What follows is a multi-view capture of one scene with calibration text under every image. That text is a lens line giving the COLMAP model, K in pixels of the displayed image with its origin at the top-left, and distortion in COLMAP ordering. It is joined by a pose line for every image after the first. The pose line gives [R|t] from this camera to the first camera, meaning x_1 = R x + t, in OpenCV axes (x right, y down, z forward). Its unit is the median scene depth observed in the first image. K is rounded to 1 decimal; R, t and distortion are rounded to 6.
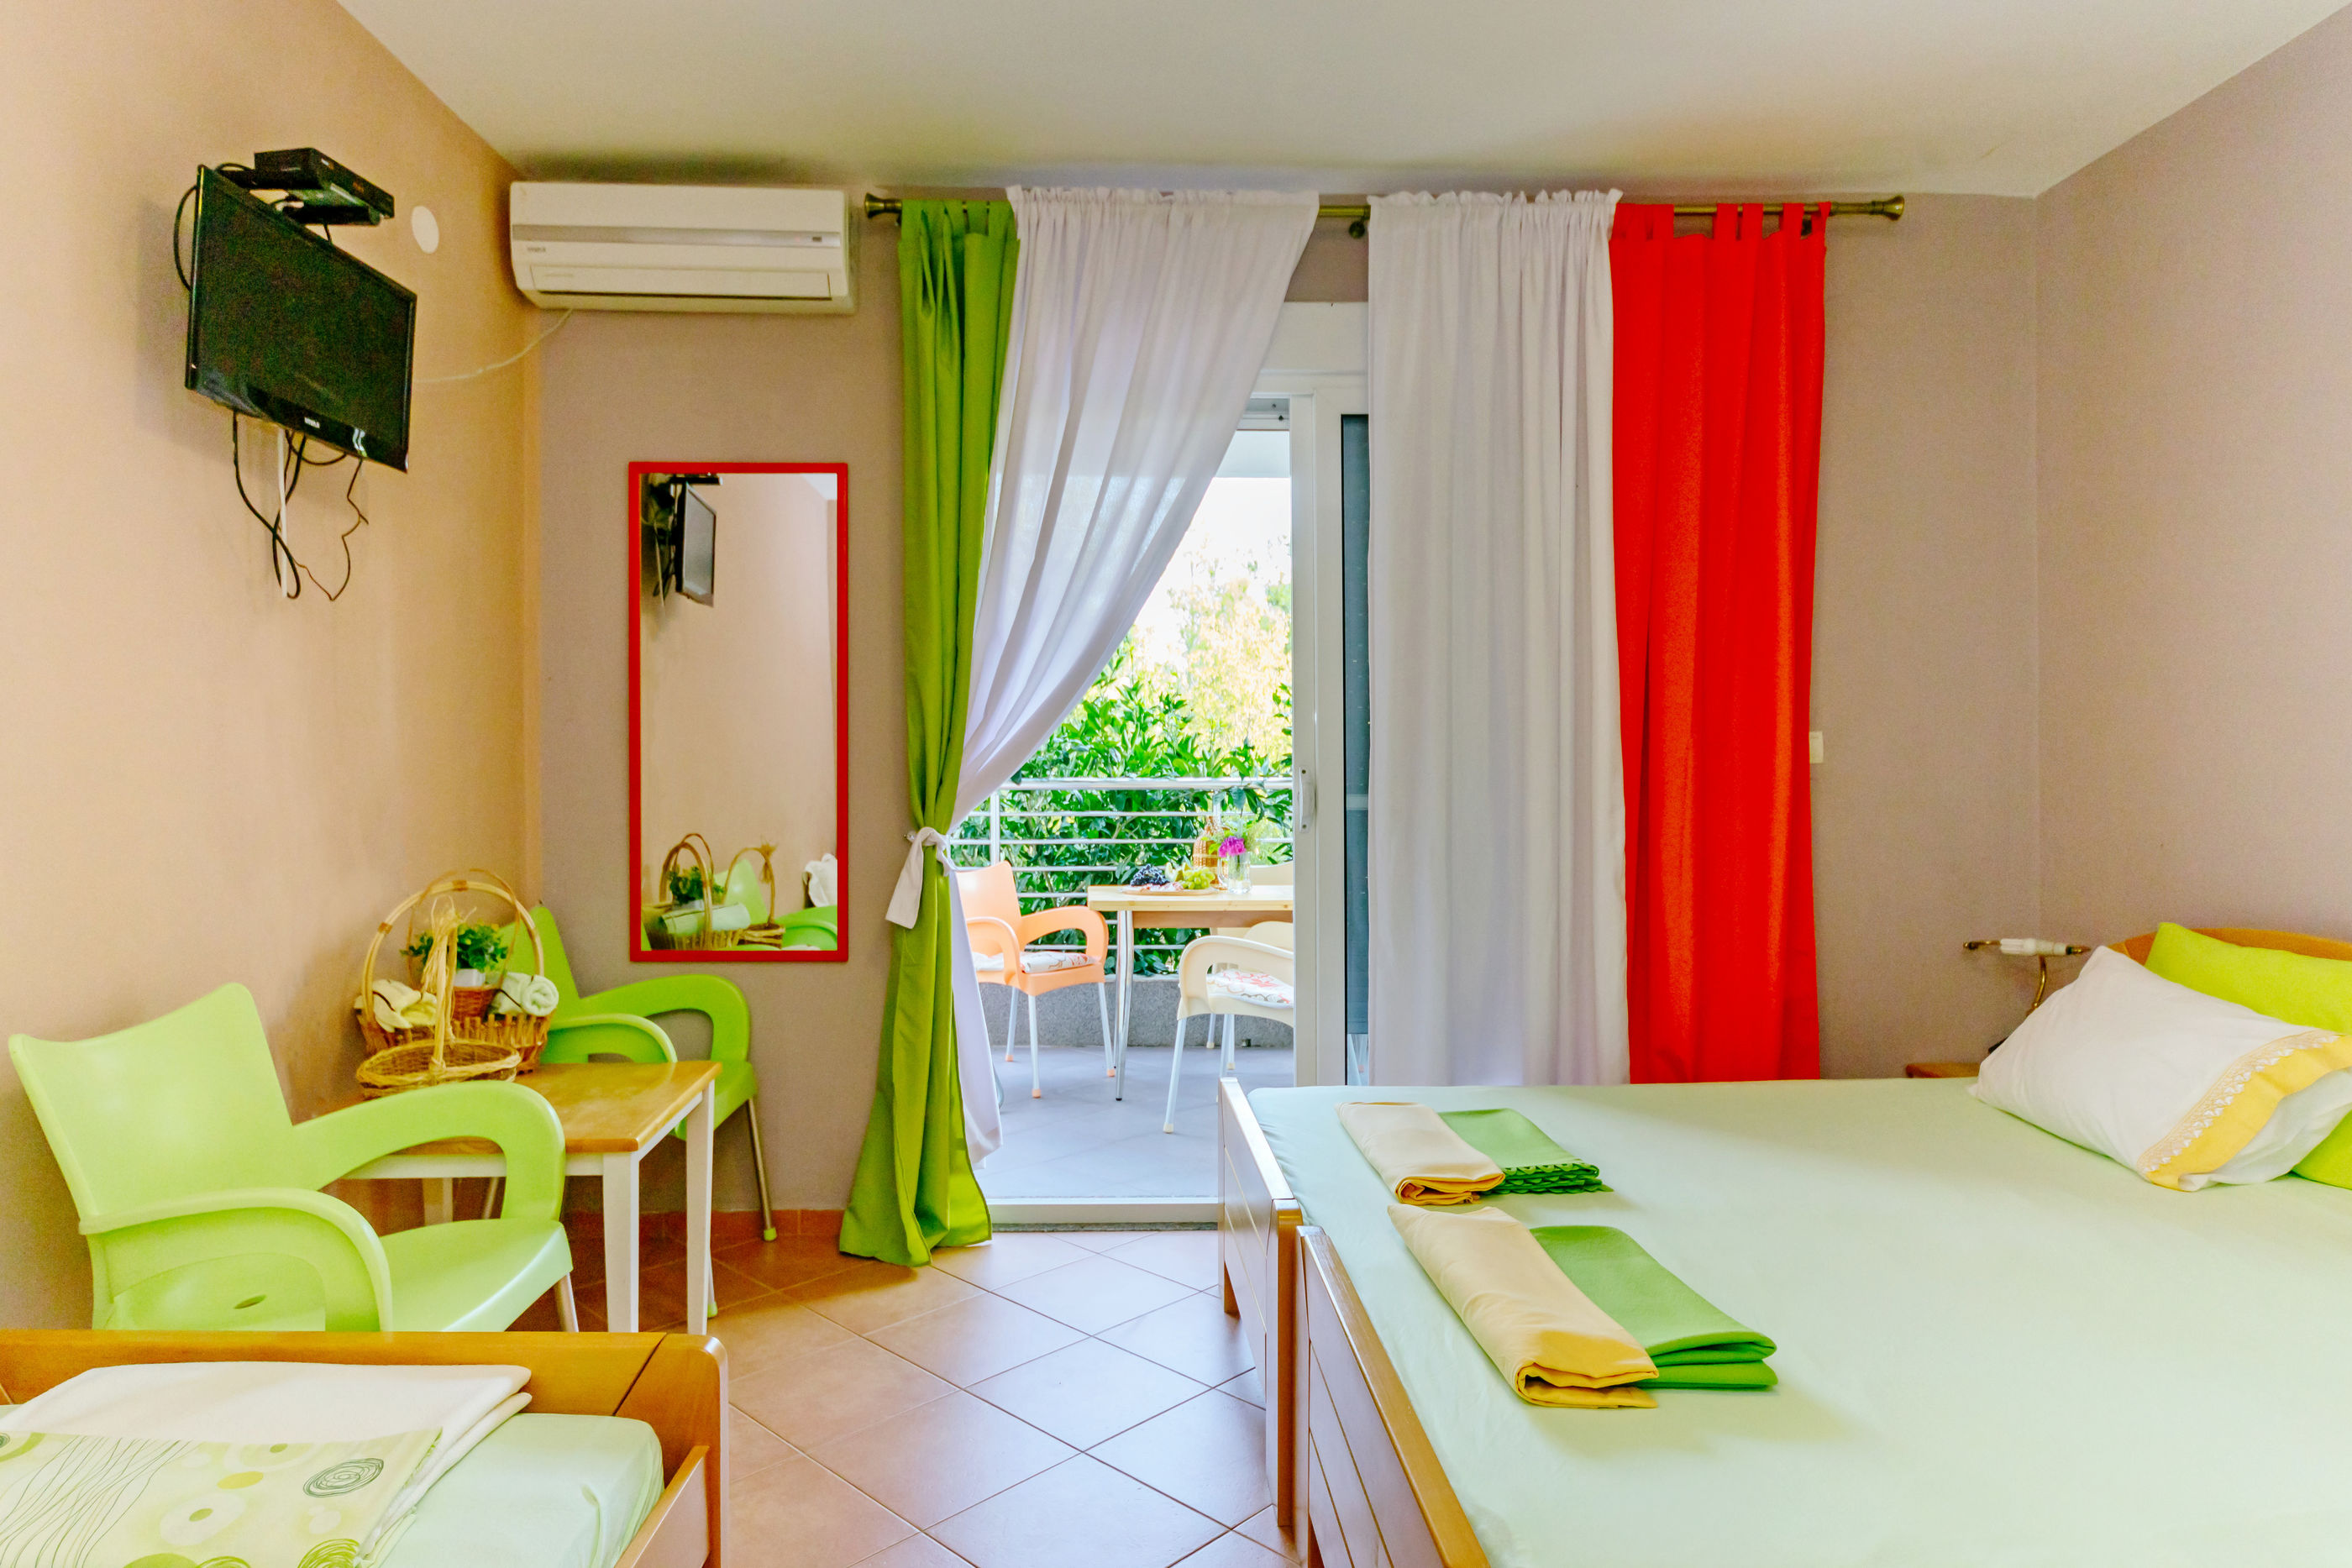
lens RADIAL K [[1347.2, 0, 1176.0], [0, 1347.2, 784.0], [0, 0, 1]] dist [-0.000291, -0.000358]
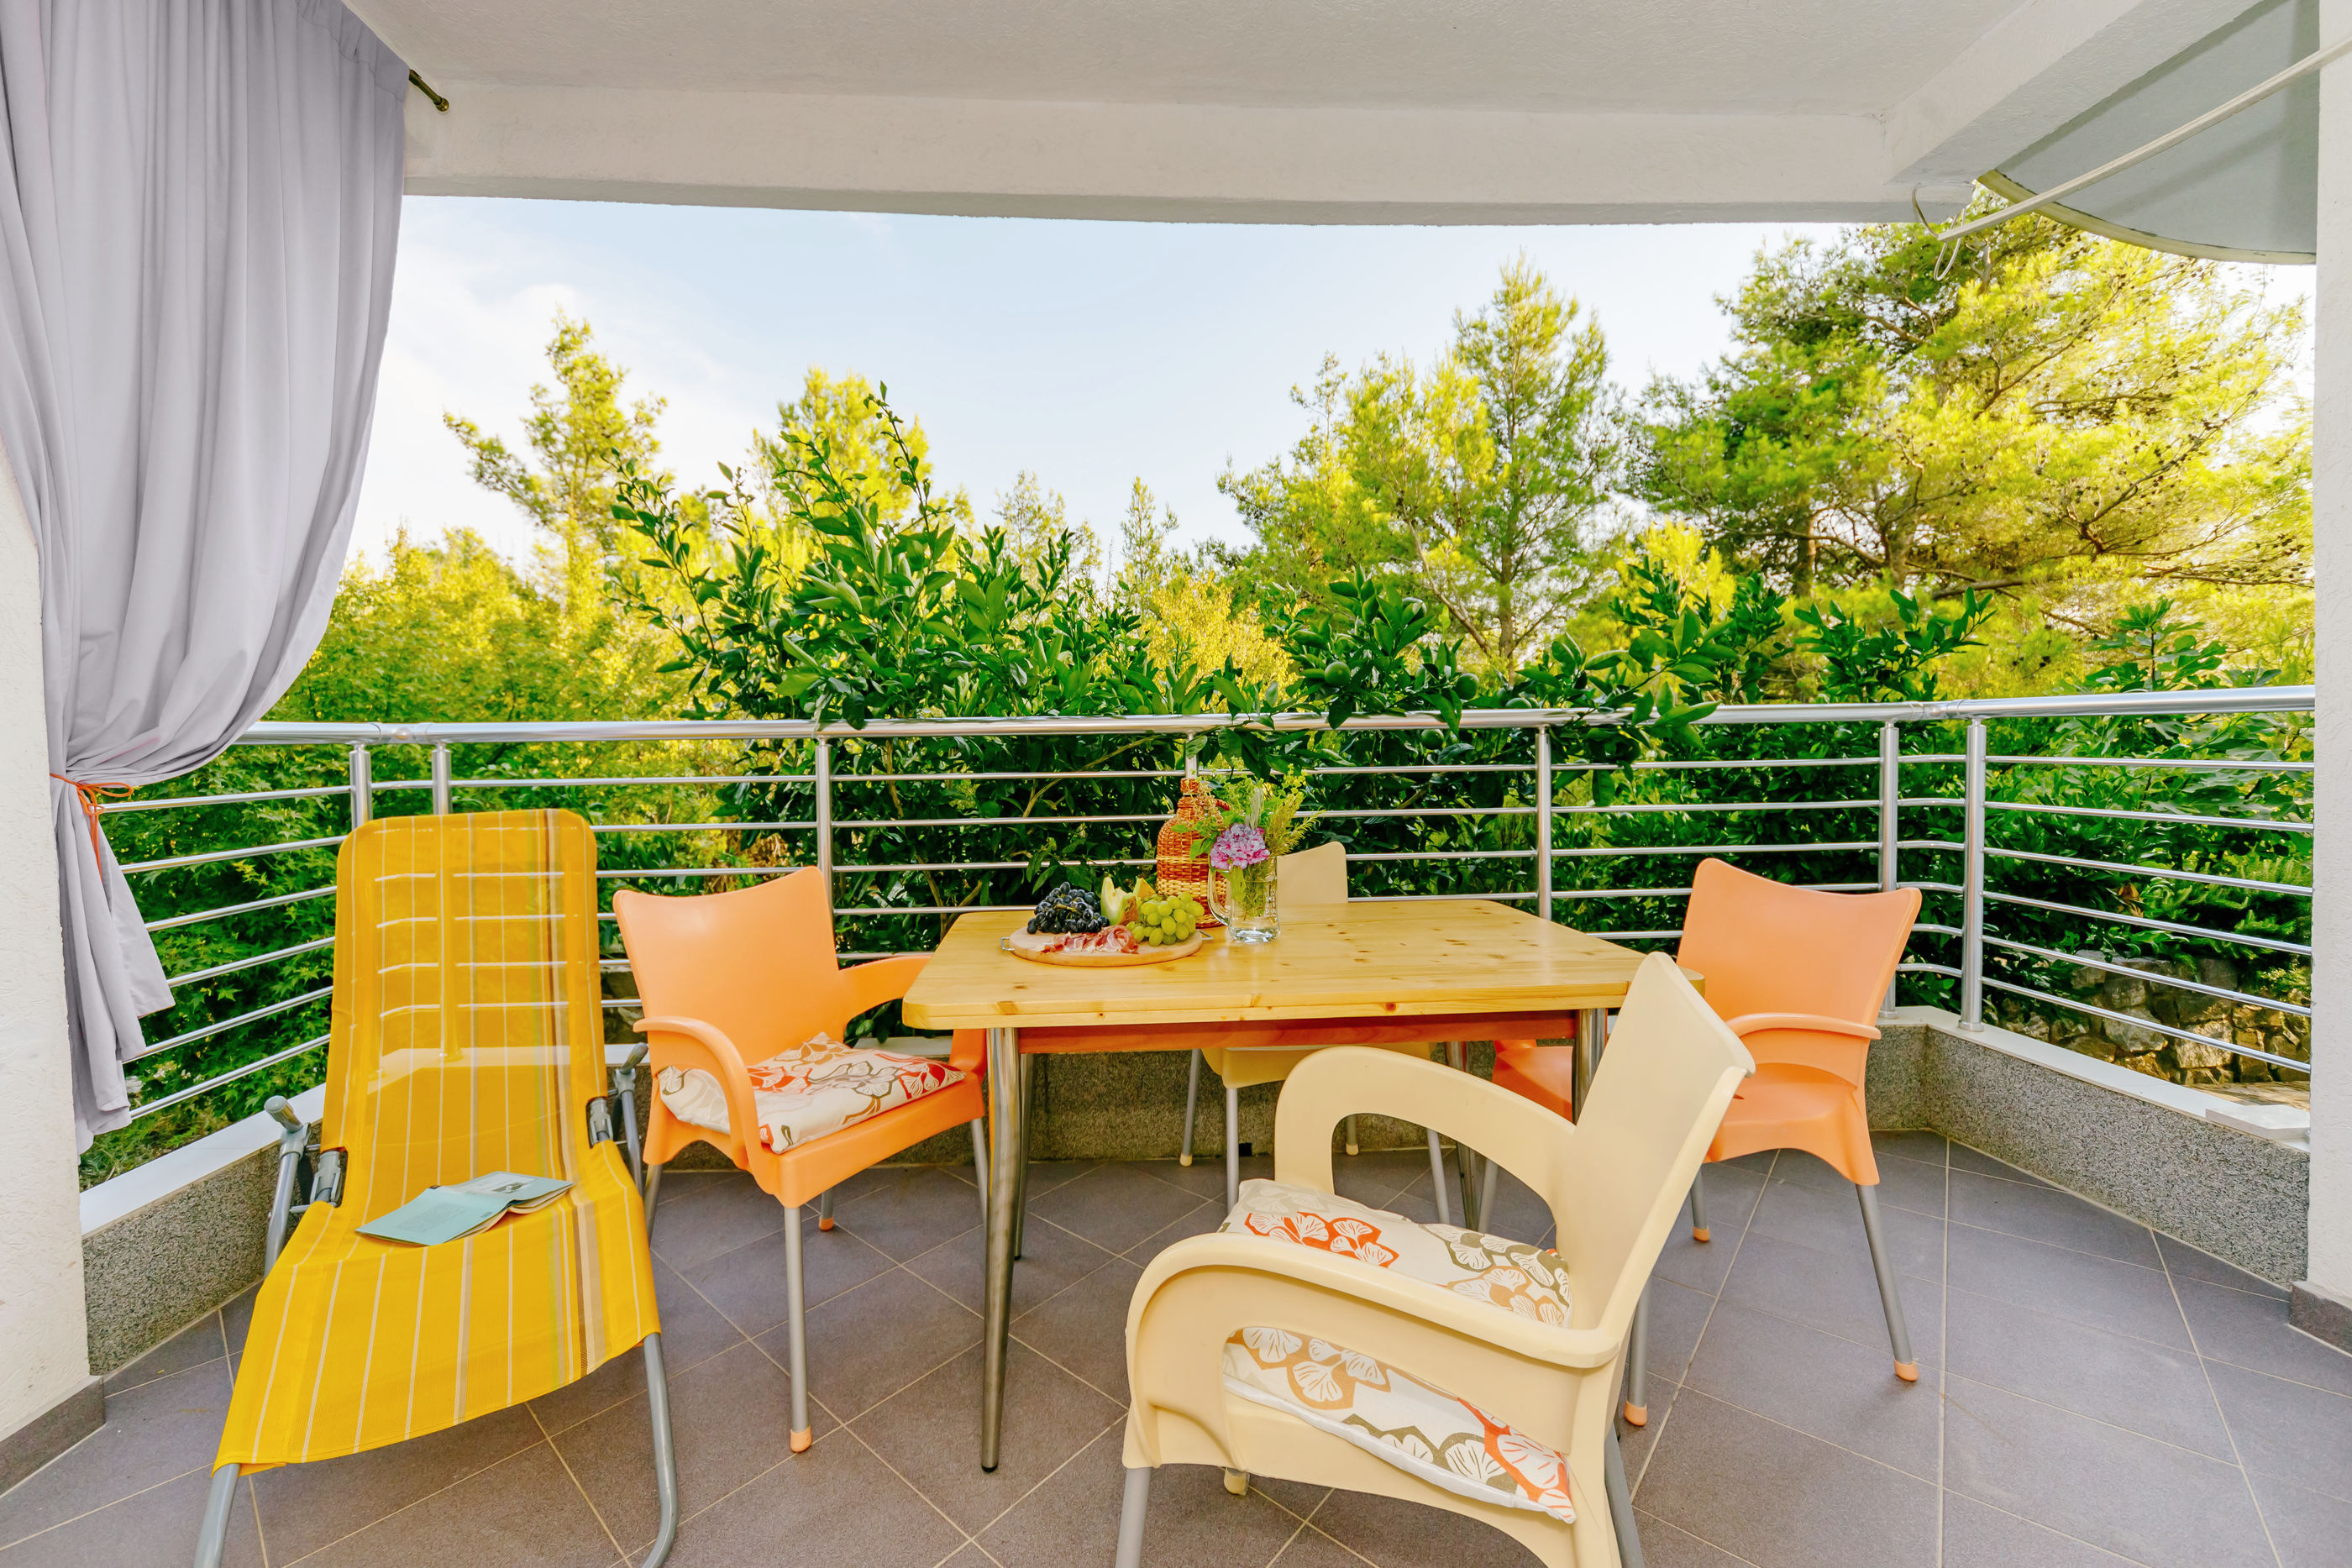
lens RADIAL K [[898.7, 0, 1176.0], [0, 898.7, 784.0], [0, 0, 1]] dist [0.000046, 0.000000]
pose [[0.998763, -0.013158, 0.047949, 0.005606], [0.011105, 0.999021, 0.042825, 0.015684], [-0.048466, -0.042239, 0.997931, 0.943208]]
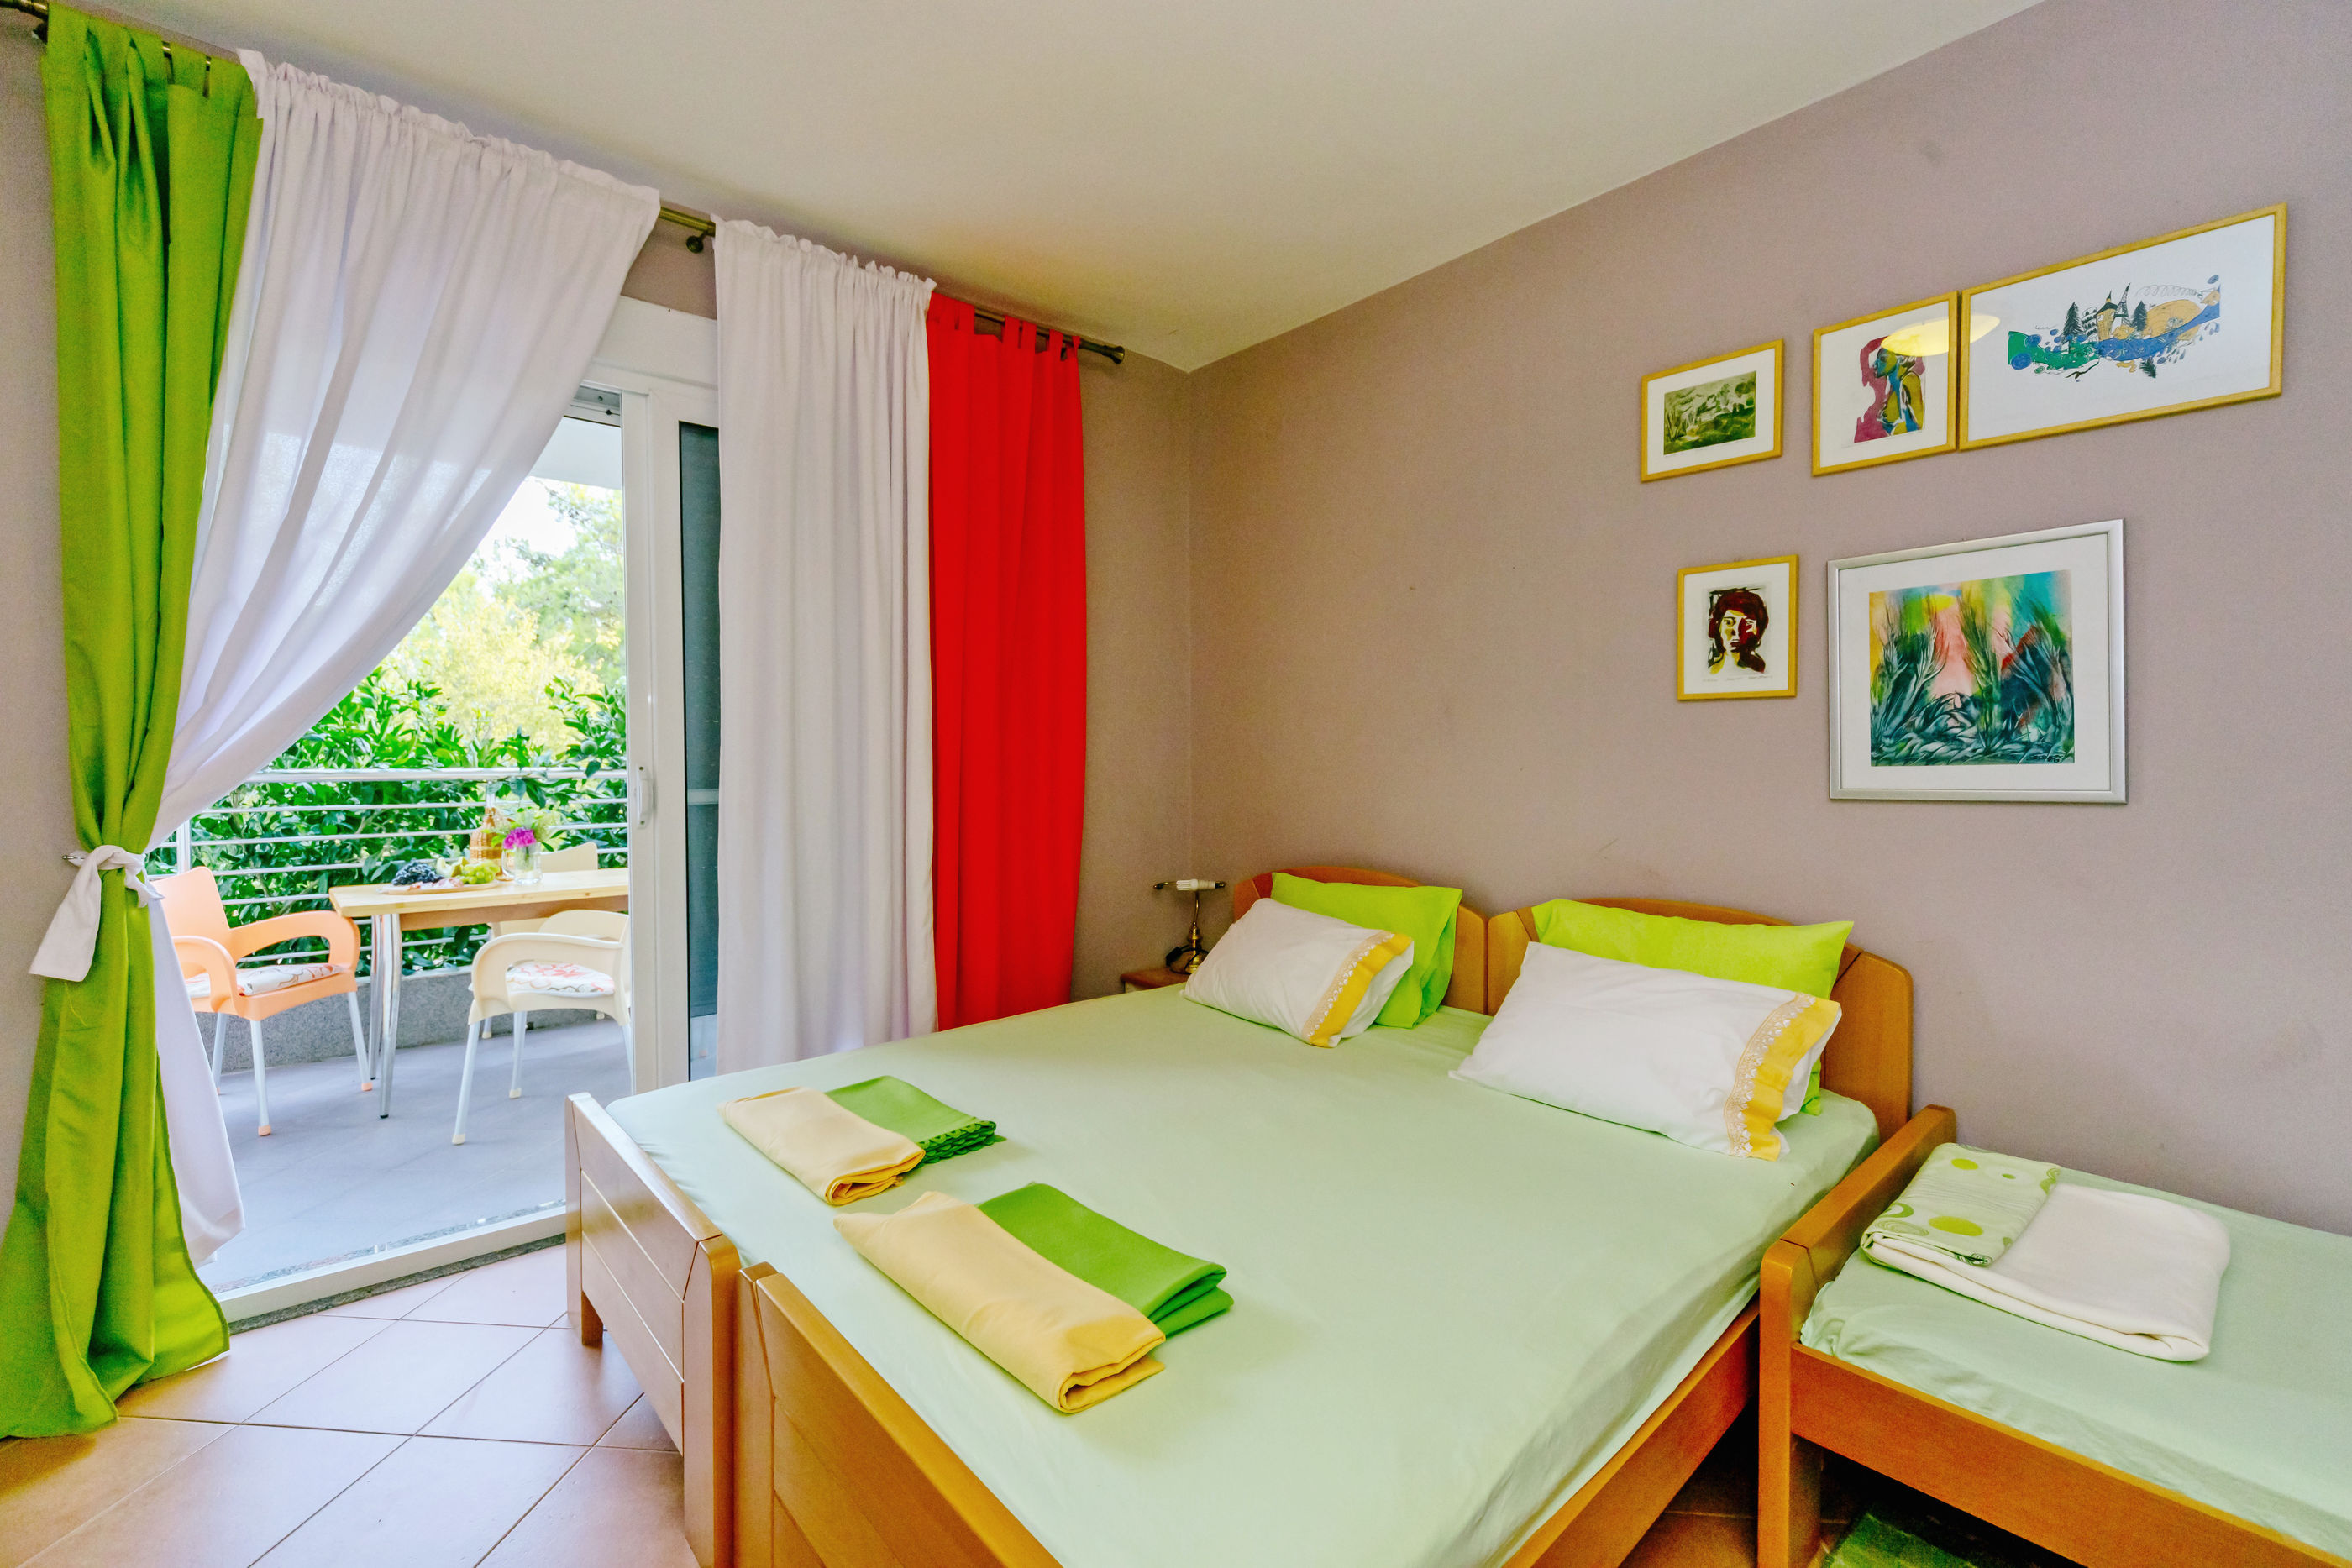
lens RADIAL K [[1003.6, 0, 1179.4], [0, 1003.6, 774.8], [0, 0, 1]] dist [0.002151, 0.000300]
pose [[0.781779, -0.009949, 0.623476, -0.055948], [0.002944, 0.999920, 0.012265, -0.011599], [-0.623548, -0.007753, 0.781747, 0.149336]]
